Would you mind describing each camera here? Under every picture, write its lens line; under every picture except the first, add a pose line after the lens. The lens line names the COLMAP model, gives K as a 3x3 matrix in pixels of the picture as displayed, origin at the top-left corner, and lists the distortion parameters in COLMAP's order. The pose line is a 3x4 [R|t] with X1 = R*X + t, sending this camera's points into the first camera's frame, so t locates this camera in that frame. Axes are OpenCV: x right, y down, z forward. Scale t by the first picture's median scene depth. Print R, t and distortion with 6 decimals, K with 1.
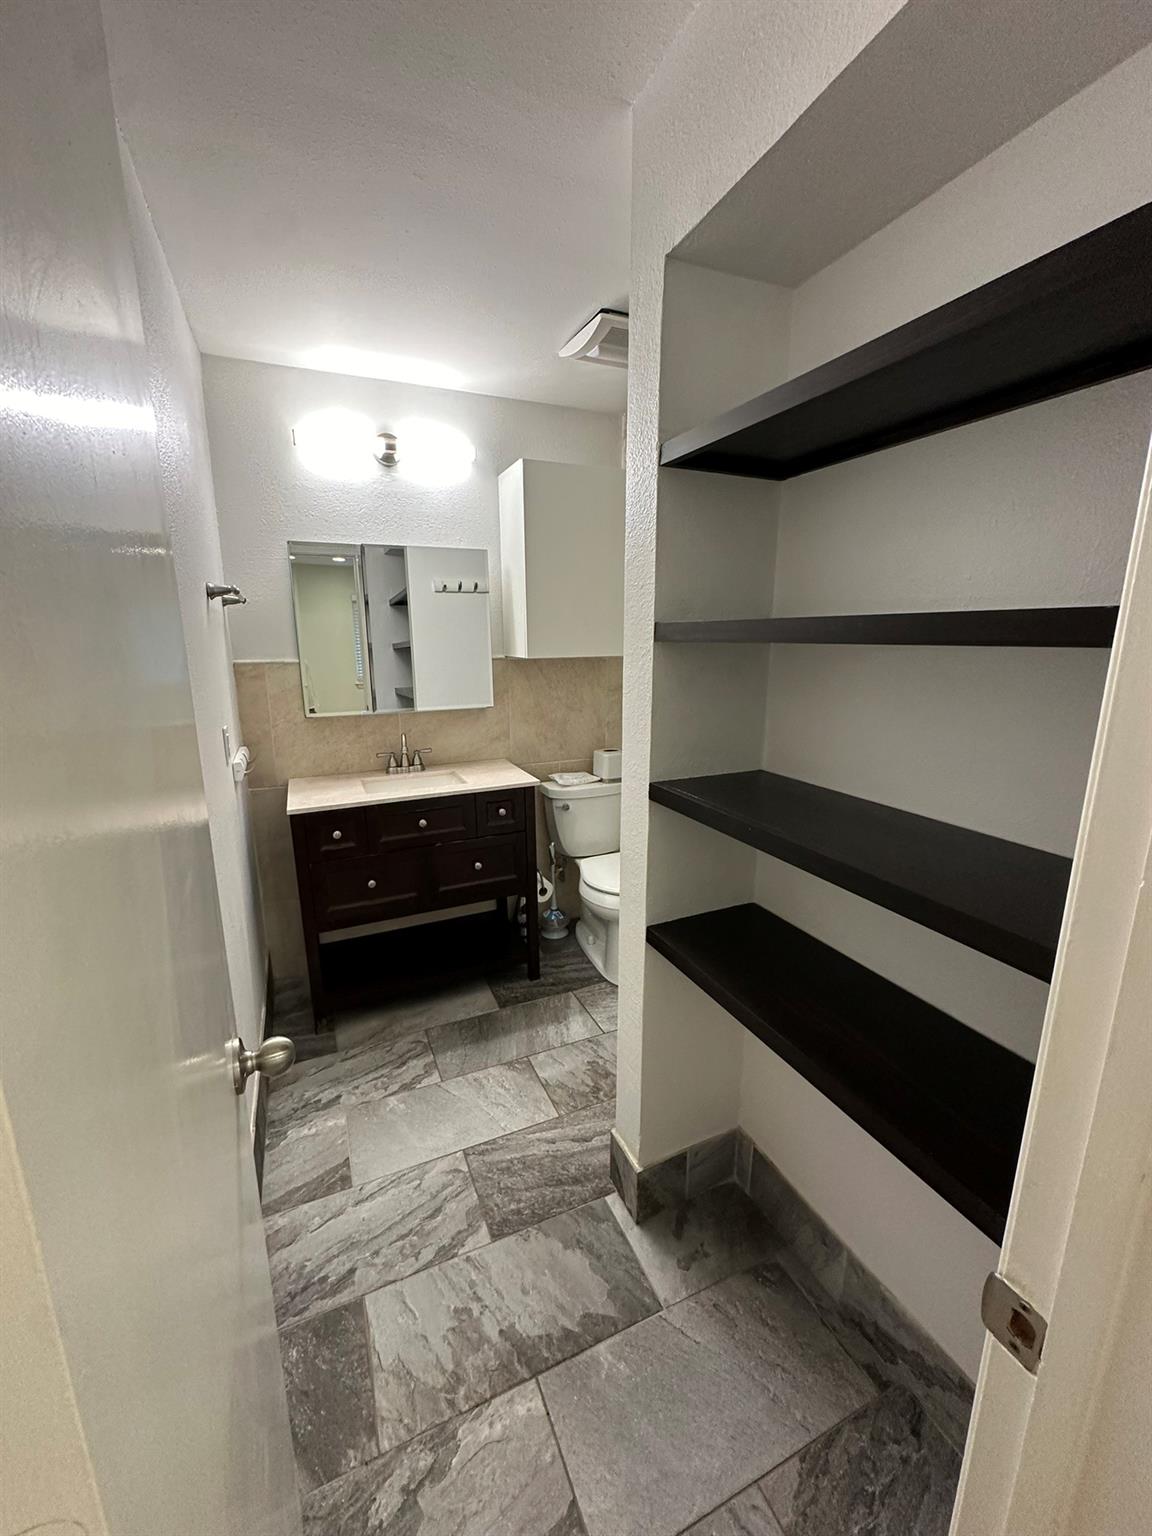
lens RADIAL K [[611.1, 0, 586.7], [0, 611.1, 772.3], [0, 0, 1]] dist [-0.003750, 0.000700]
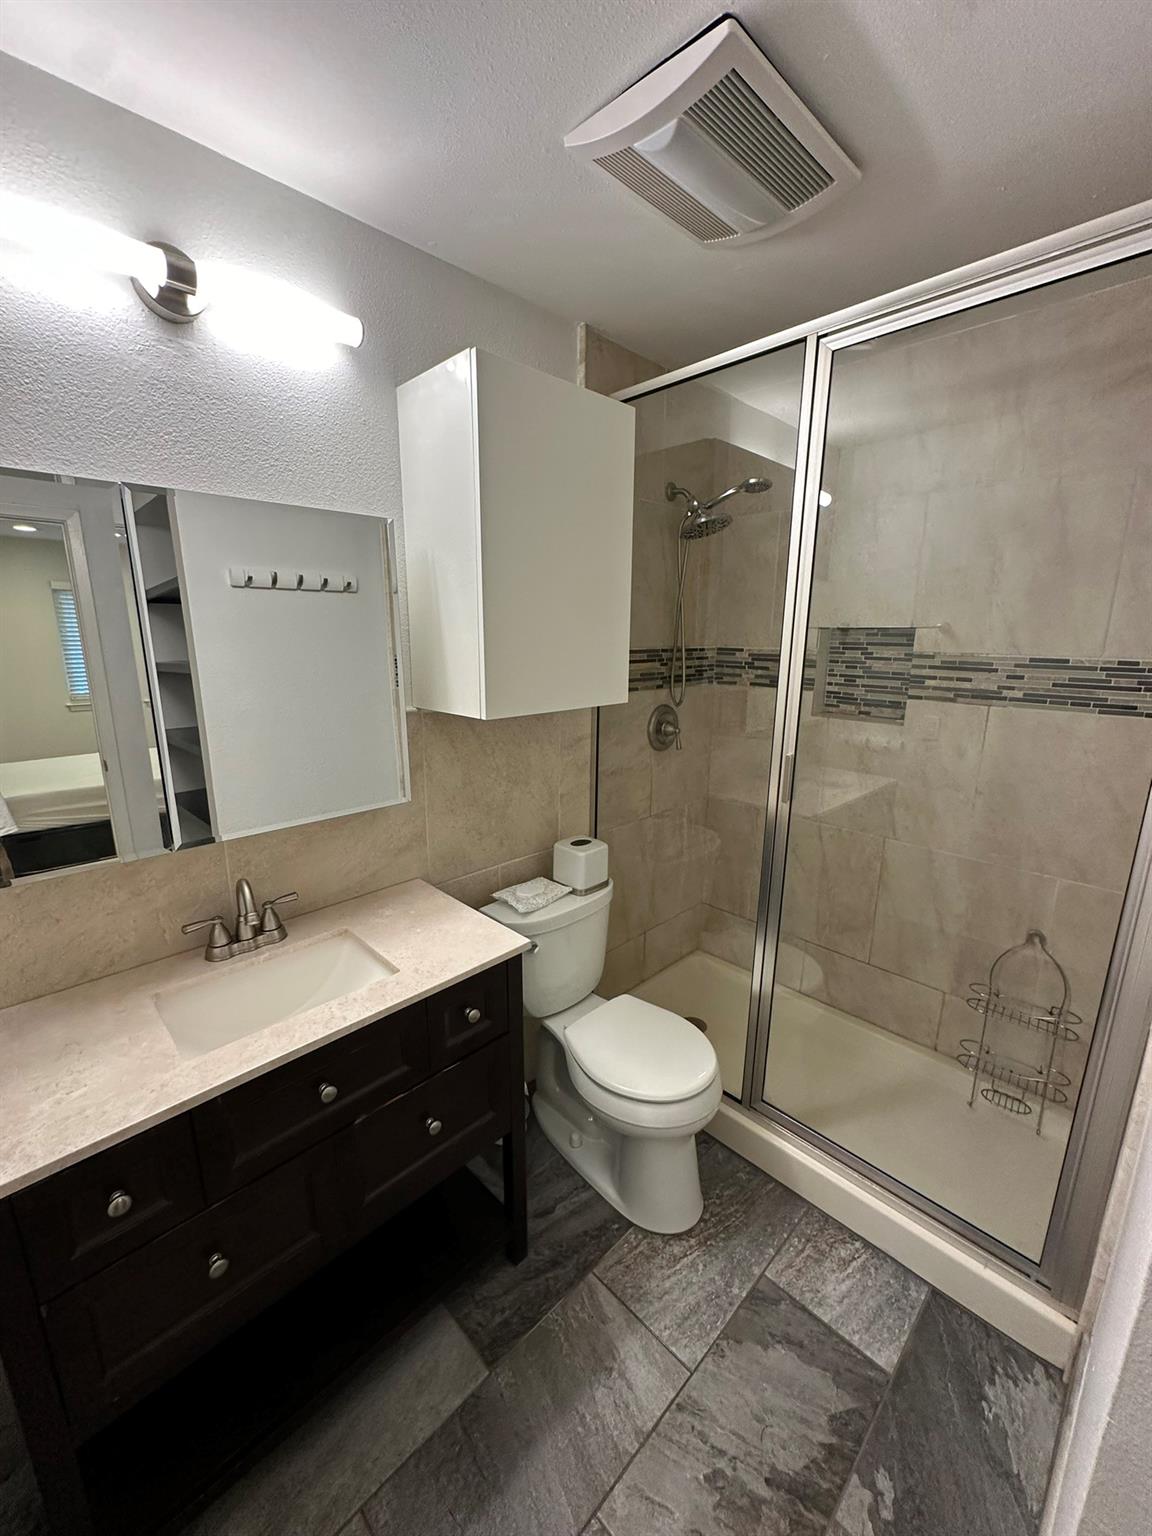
lens RADIAL K [[611.1, 0, 576.4], [0, 611.1, 772.9], [0, 0, 1]] dist [-0.003750, 0.000700]
pose [[0.945488, -0.069423, 0.318171, -0.185035], [0.061648, 0.997503, 0.034456, -0.146073], [-0.319768, -0.012964, 0.947407, 0.418925]]
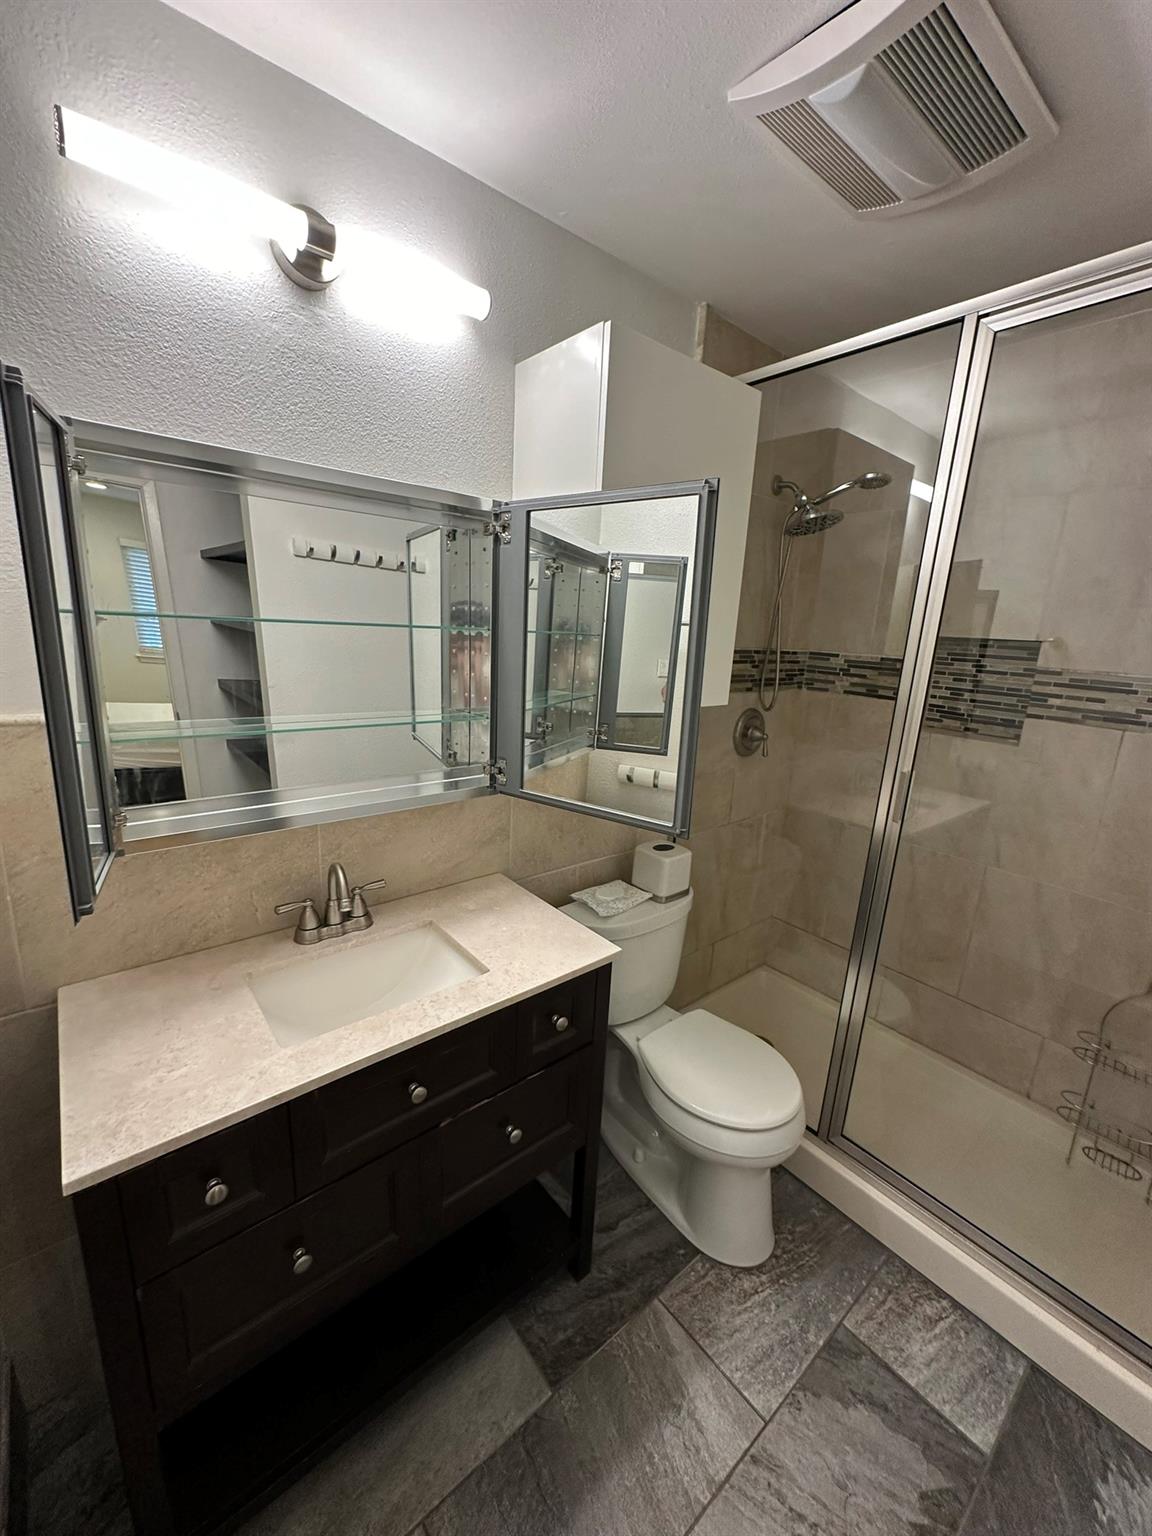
lens RADIAL K [[611.1, 0, 576.1], [0, 611.1, 773.1], [0, 0, 1]] dist [-0.003750, 0.000700]
pose [[0.968334, -0.009761, 0.249469, -0.224275], [-0.000242, 0.999198, 0.040034, -0.150665], [-0.249659, -0.038827, 0.967555, 0.457589]]
